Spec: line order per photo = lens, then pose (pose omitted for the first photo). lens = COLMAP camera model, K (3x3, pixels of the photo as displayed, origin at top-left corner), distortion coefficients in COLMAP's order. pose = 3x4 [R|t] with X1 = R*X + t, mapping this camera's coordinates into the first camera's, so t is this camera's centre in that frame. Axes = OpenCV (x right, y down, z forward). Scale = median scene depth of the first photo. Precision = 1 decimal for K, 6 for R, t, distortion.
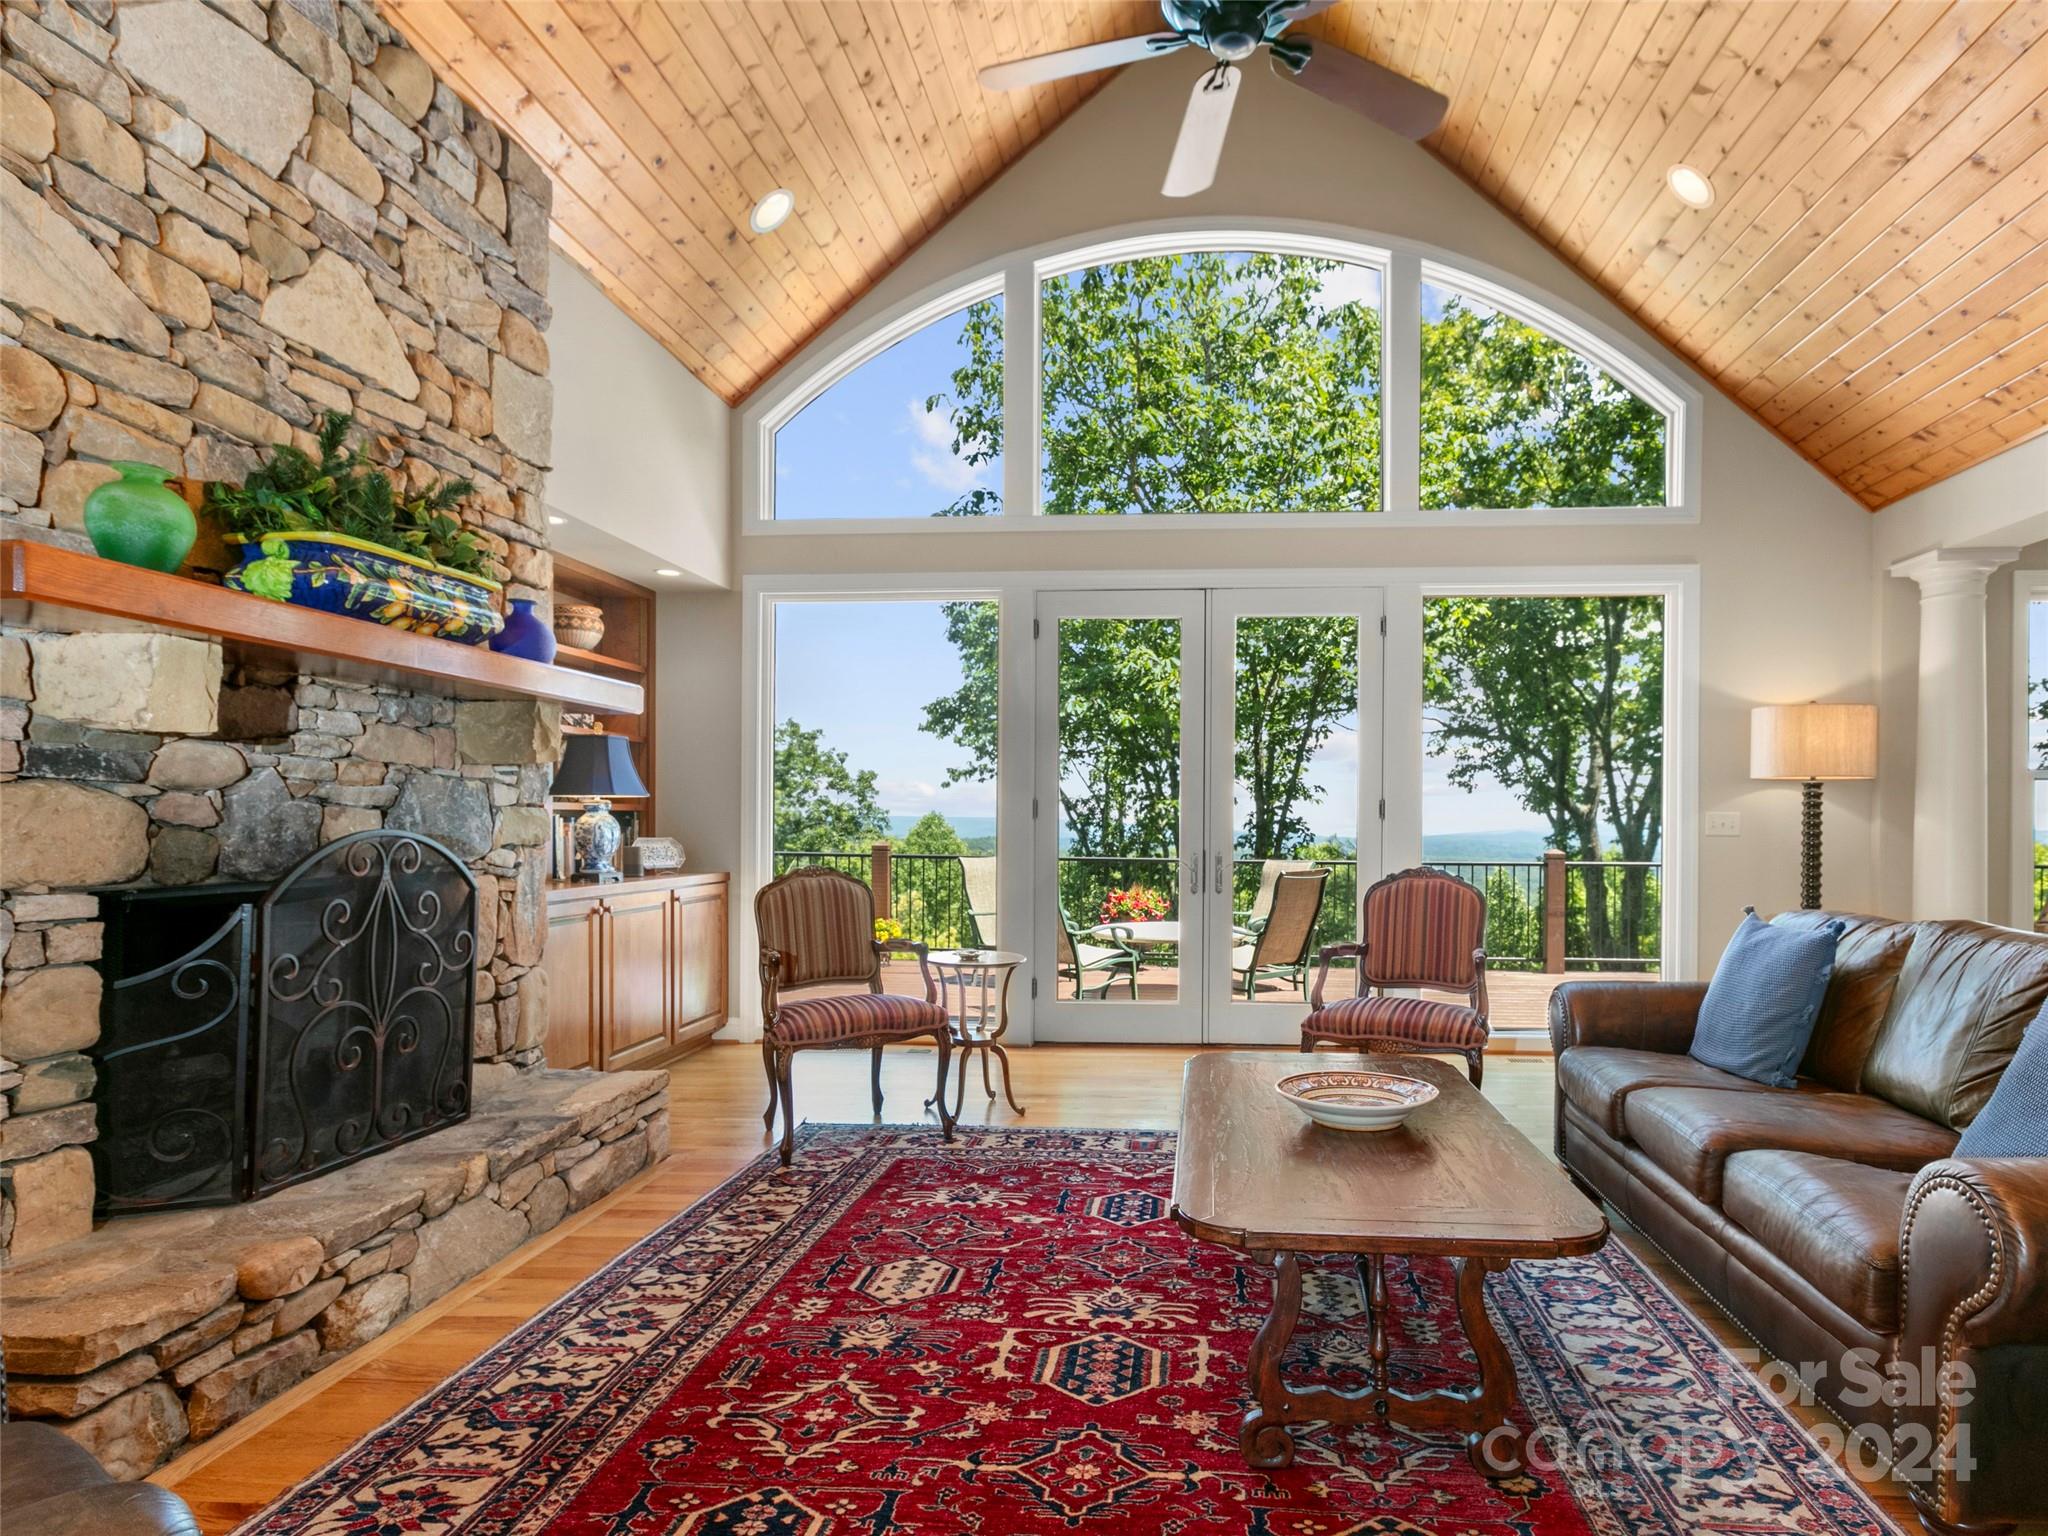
lens RADIAL K [[1136.9, 0, 1131.5], [0, 1136.9, 824.3], [0, 0, 1]] dist [0.004105, -0.002562]
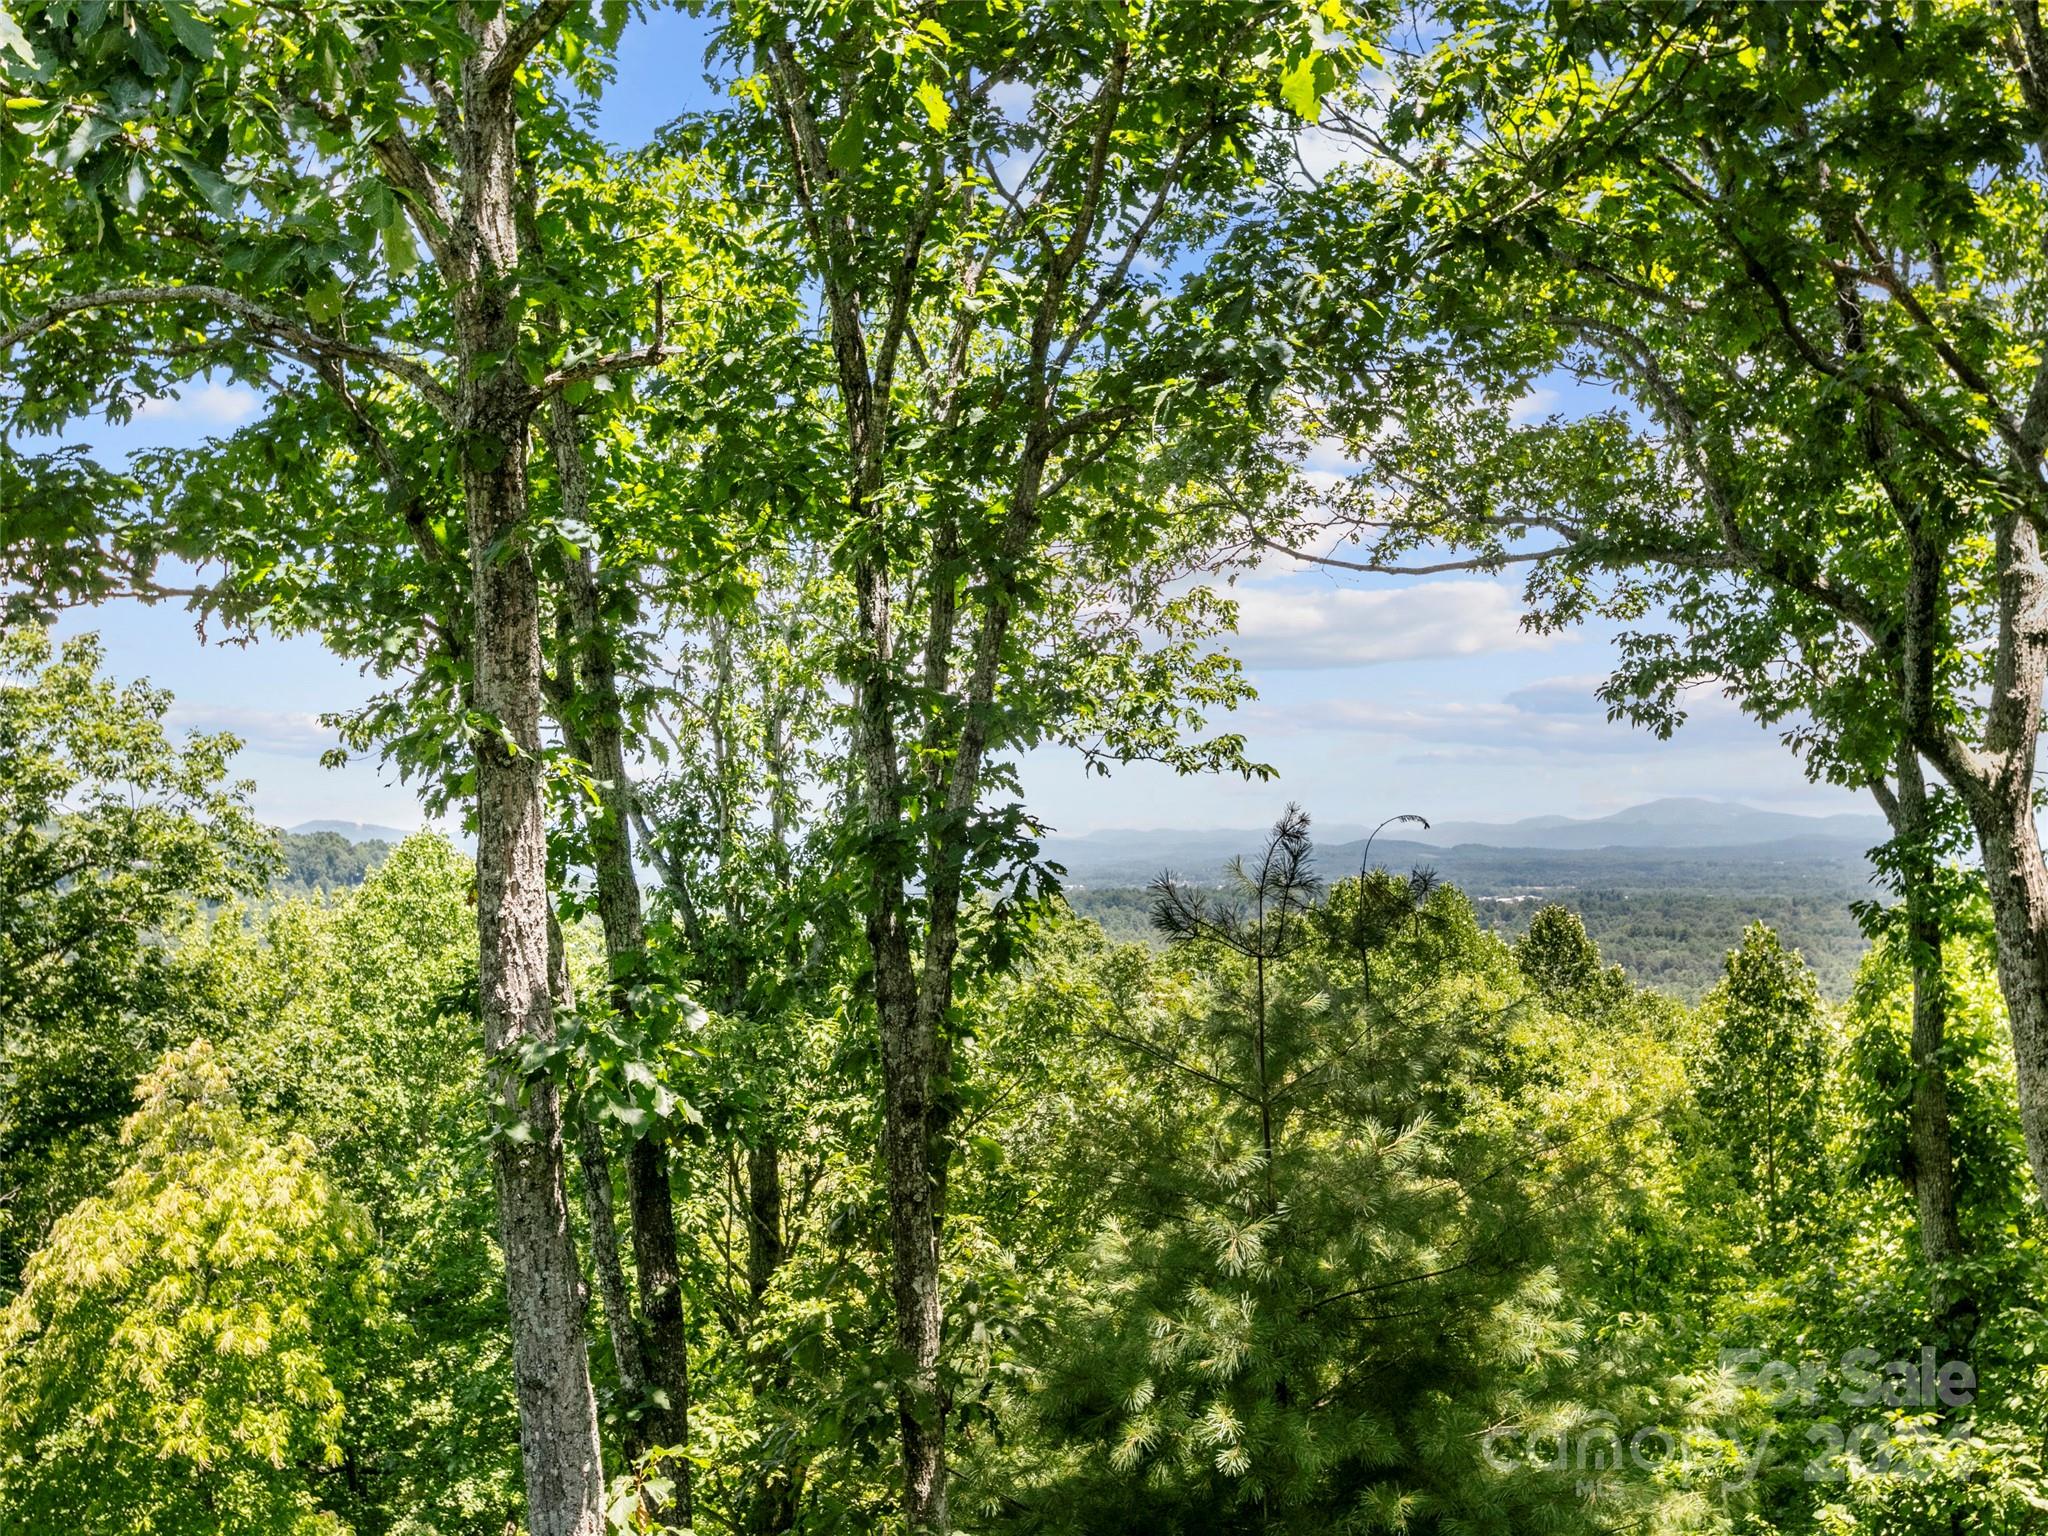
lens RADIAL K [[2221.0, 0, 1024.0], [0, 2221.0, 768.0], [0, 0, 1]] dist [0.006752, 0.004791]
pose [[0.999550, -0.028993, -0.007700, 0.901313], [0.028716, 0.999013, -0.033896, 0.018267], [0.008675, 0.033660, 0.999396, 2.614750]]
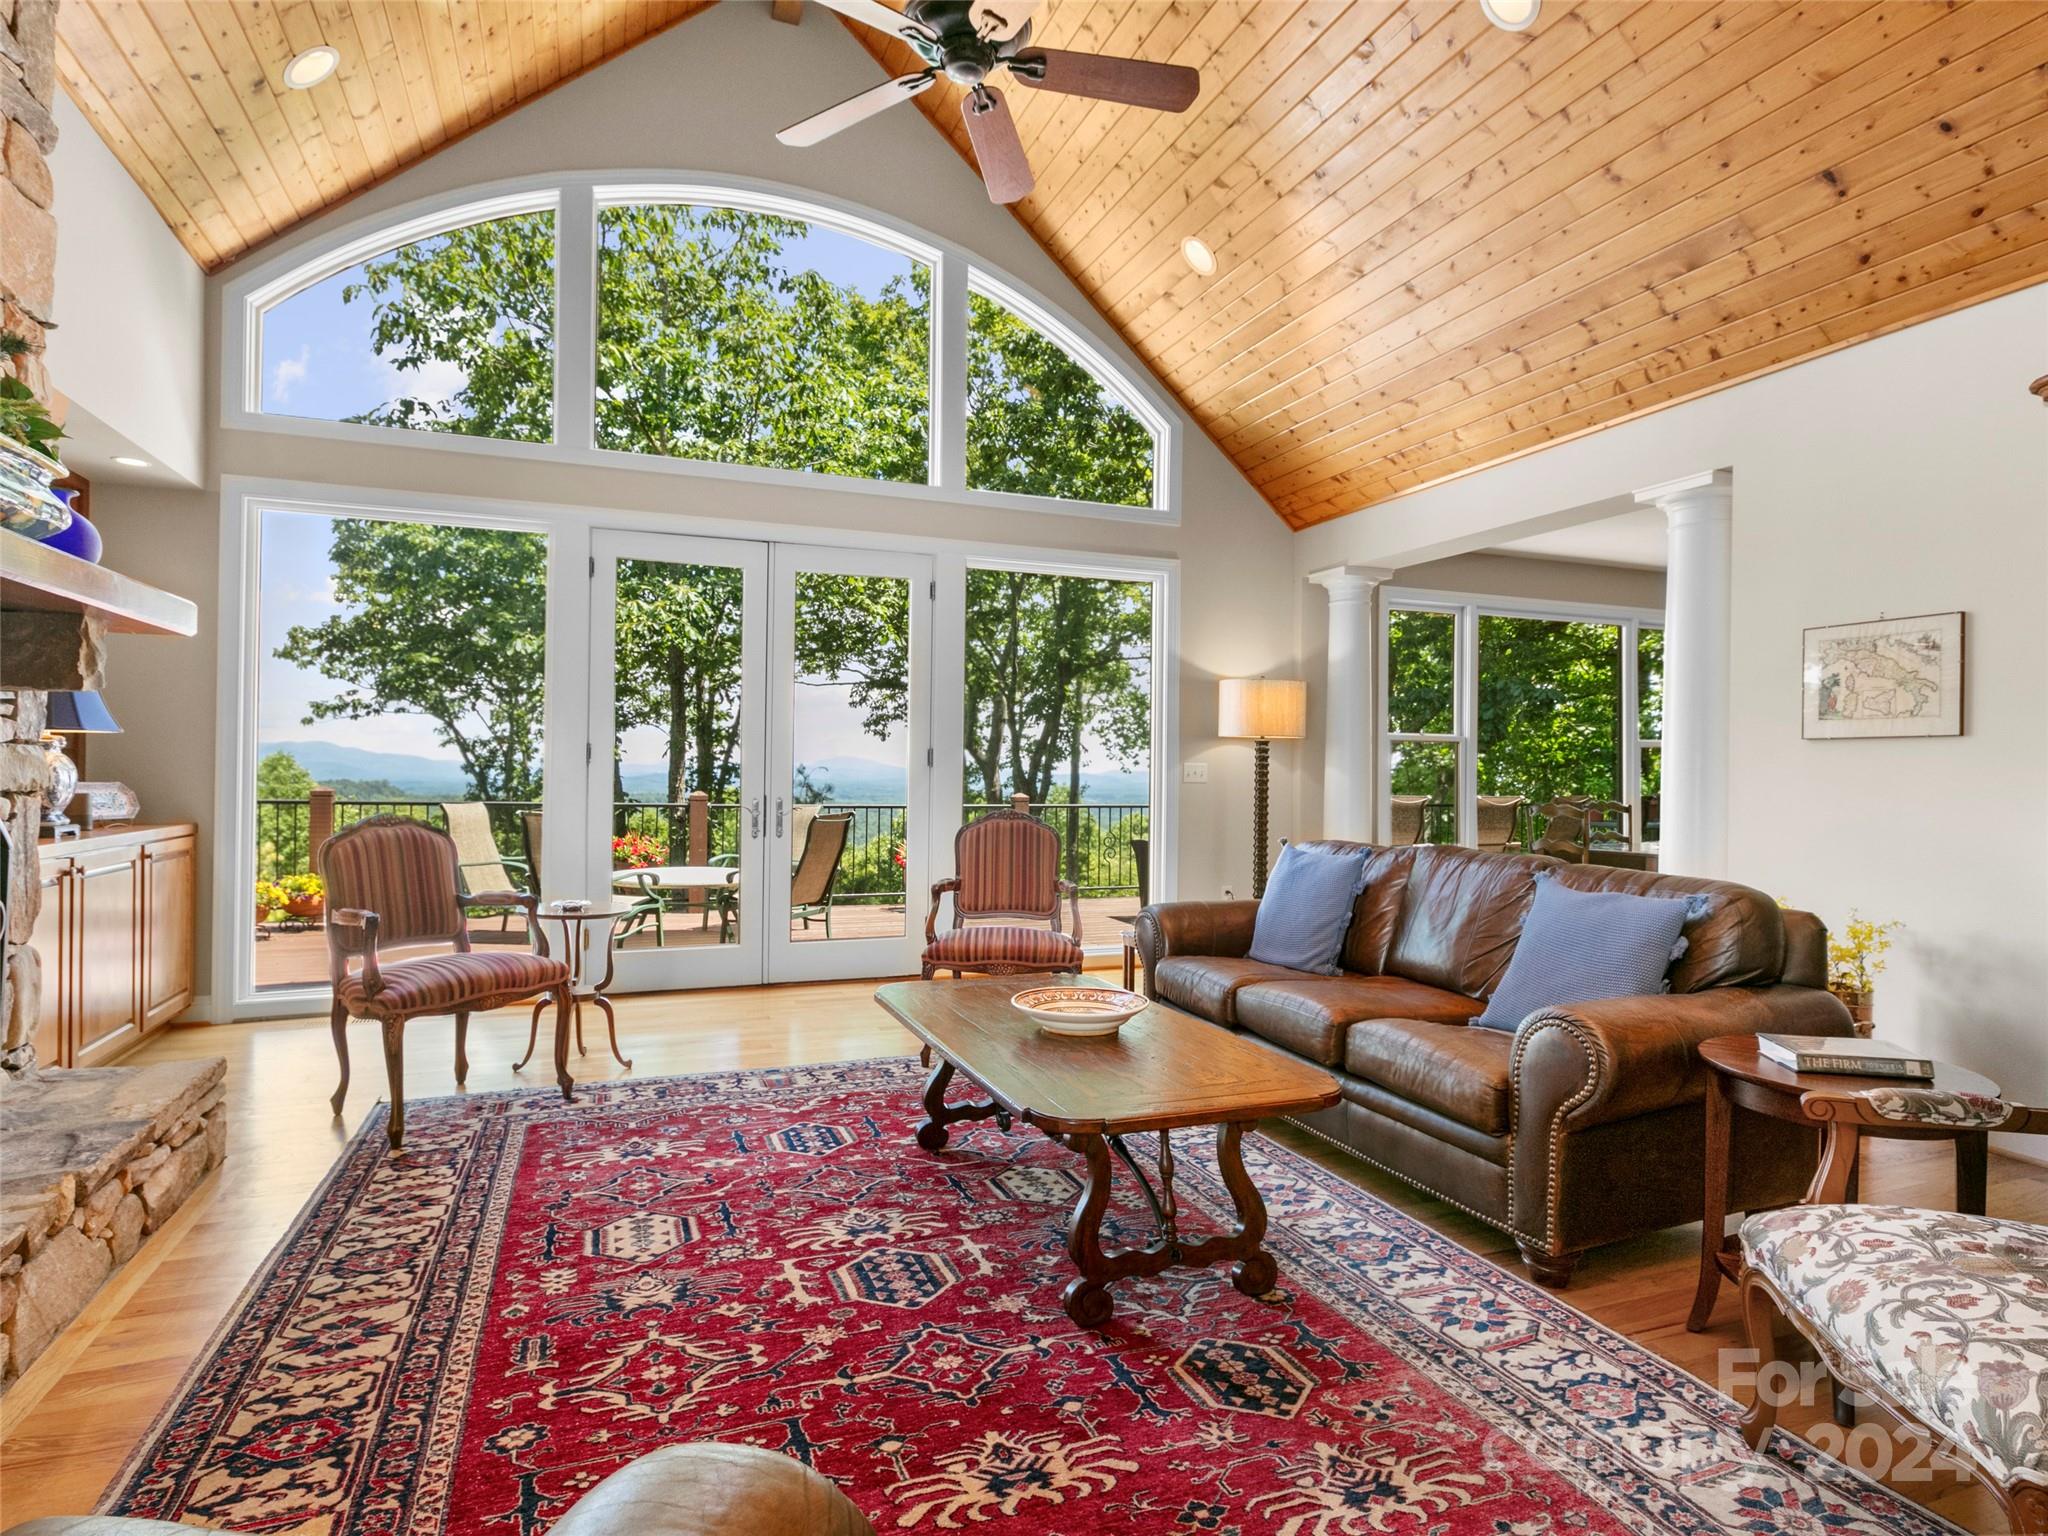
lens RADIAL K [[1098.9, 0, 1019.6], [0, 1098.9, 767.0], [0, 0, 1]] dist [-0.000440, 0.000059]
pose [[0.906632, 0.007418, 0.421857, -0.246540], [-0.006638, 0.999972, -0.003319, -0.001767], [-0.421870, 0.000209, 0.906656, 0.004984]]
